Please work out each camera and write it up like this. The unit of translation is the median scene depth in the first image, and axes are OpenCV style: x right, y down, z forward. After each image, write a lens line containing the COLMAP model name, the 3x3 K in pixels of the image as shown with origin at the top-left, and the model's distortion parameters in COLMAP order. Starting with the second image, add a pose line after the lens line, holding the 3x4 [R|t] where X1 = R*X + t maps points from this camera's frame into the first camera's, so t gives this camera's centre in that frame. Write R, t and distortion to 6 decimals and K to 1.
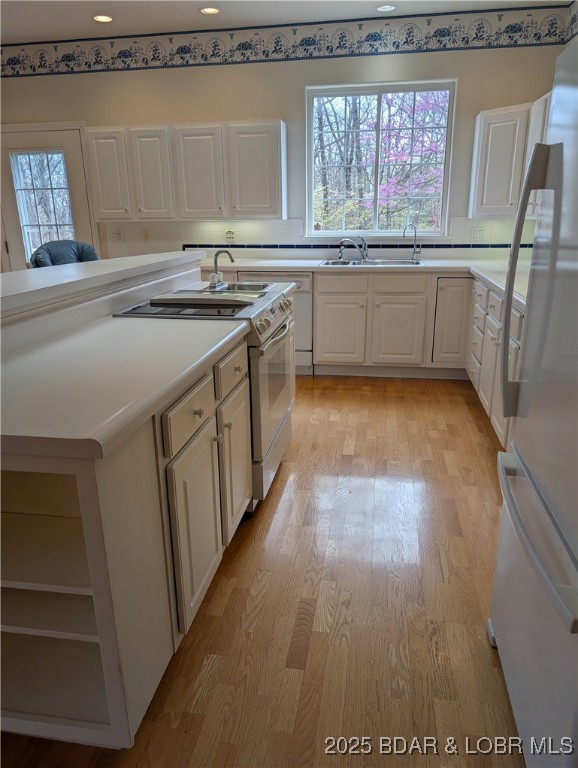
lens RADIAL K [[551.1, 0, 287.3], [0, 551.1, 384.8], [0, 0, 1]] dist [0.006639, 0.000074]
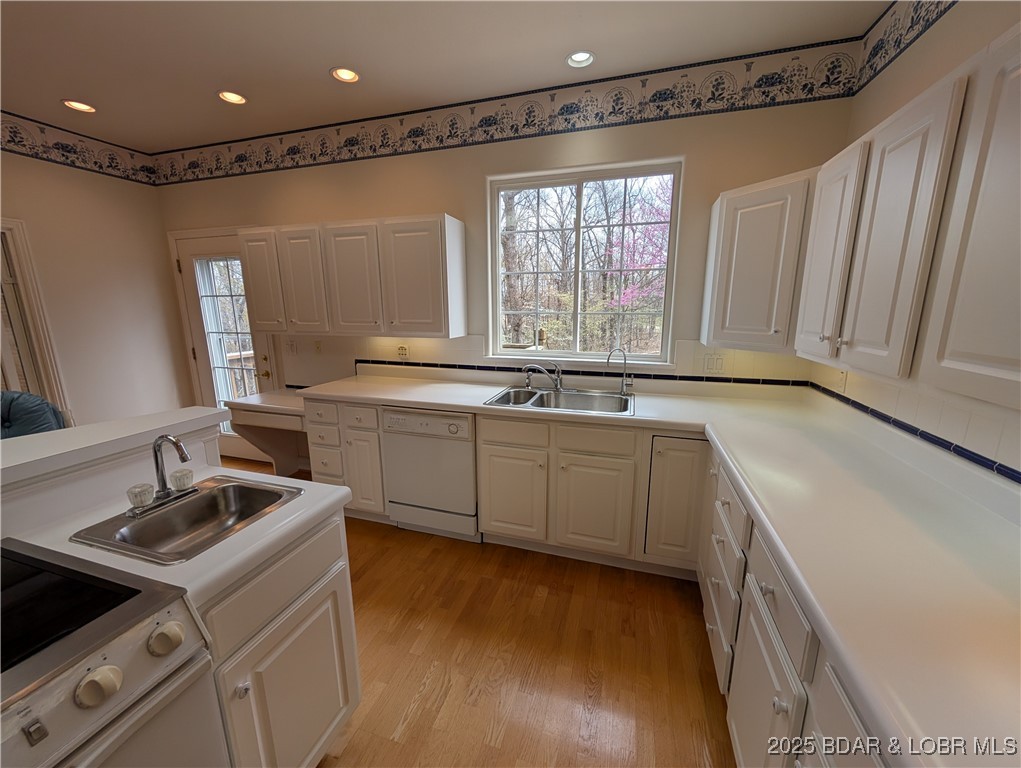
lens RADIAL K [[386.3, 0, 514.1], [0, 386.3, 382.3], [0, 0, 1]] dist [0.003182, -0.000219]
pose [[0.991902, 0.036519, -0.121641, 0.156504], [-0.049460, 0.993228, -0.105130, -0.192995], [0.116978, 0.110295, 0.986991, 0.499750]]
